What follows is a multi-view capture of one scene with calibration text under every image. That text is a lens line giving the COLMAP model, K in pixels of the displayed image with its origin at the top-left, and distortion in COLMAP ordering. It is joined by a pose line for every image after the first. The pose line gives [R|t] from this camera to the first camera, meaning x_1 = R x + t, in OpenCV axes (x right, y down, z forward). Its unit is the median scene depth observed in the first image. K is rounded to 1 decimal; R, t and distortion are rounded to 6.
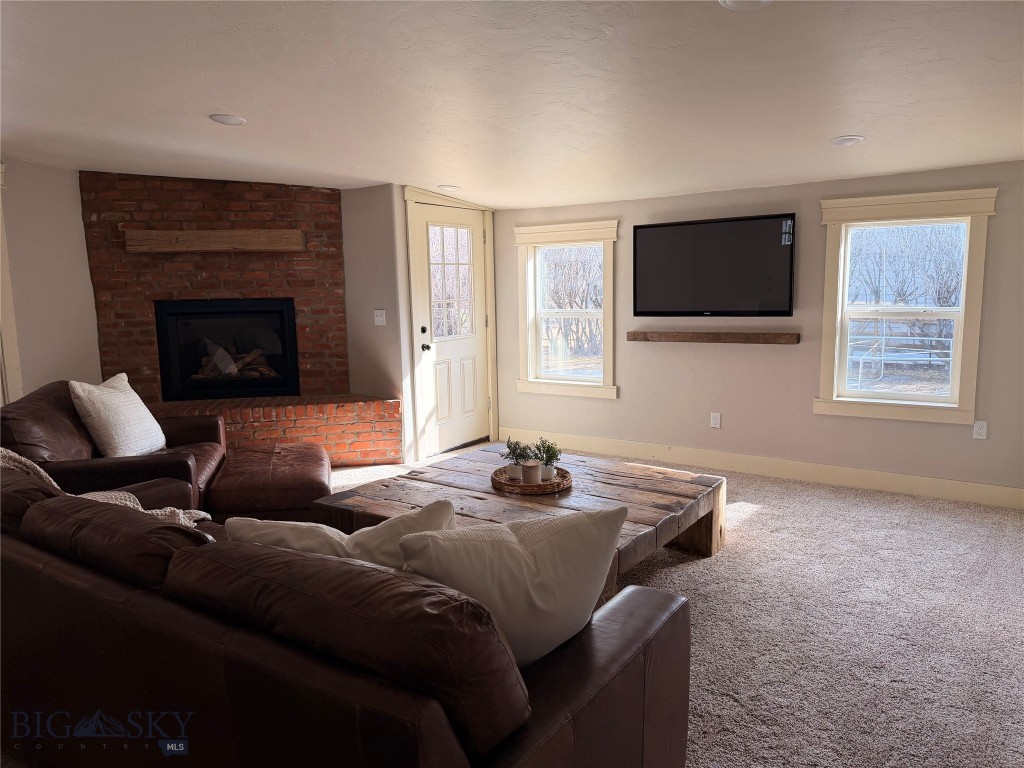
lens RADIAL K [[716.2, 0, 512.0], [0, 716.2, 384.0], [0, 0, 1]] dist [0.079211, -0.130179]
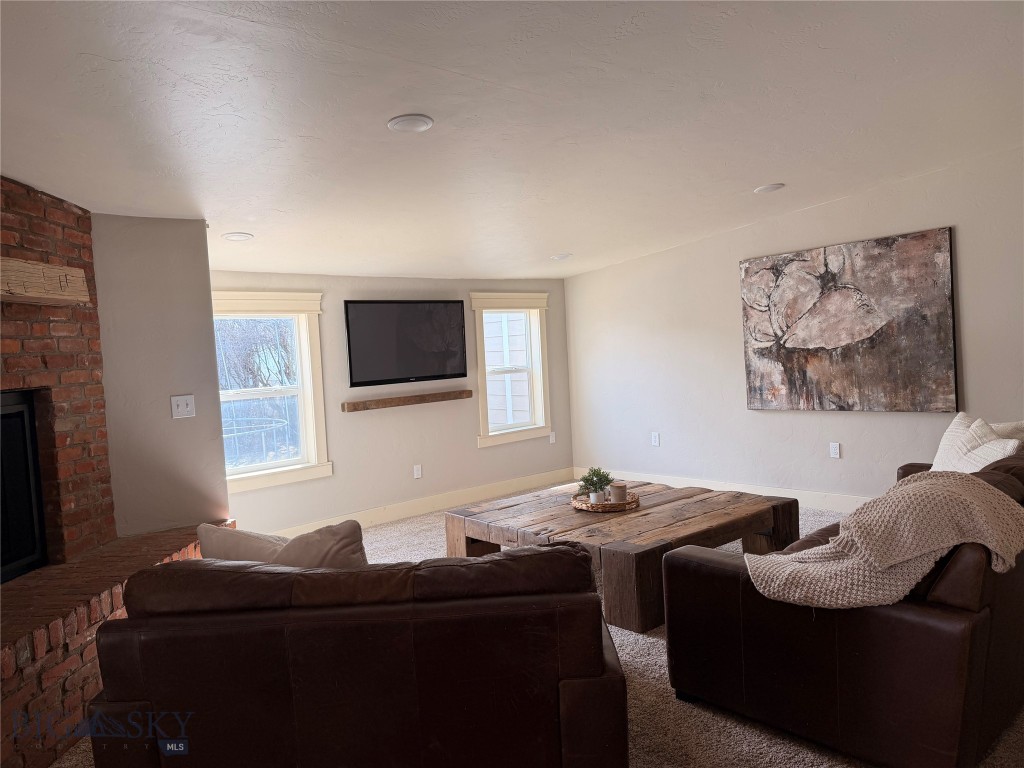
lens RADIAL K [[716.2, 0, 512.0], [0, 716.2, 384.0], [0, 0, 1]] dist [0.079211, -0.130179]
pose [[0.253590, -0.046037, 0.966216, -0.775403], [0.179083, 0.983834, -0.000125, -0.059542], [-0.950590, 0.173064, 0.257735, 0.532034]]
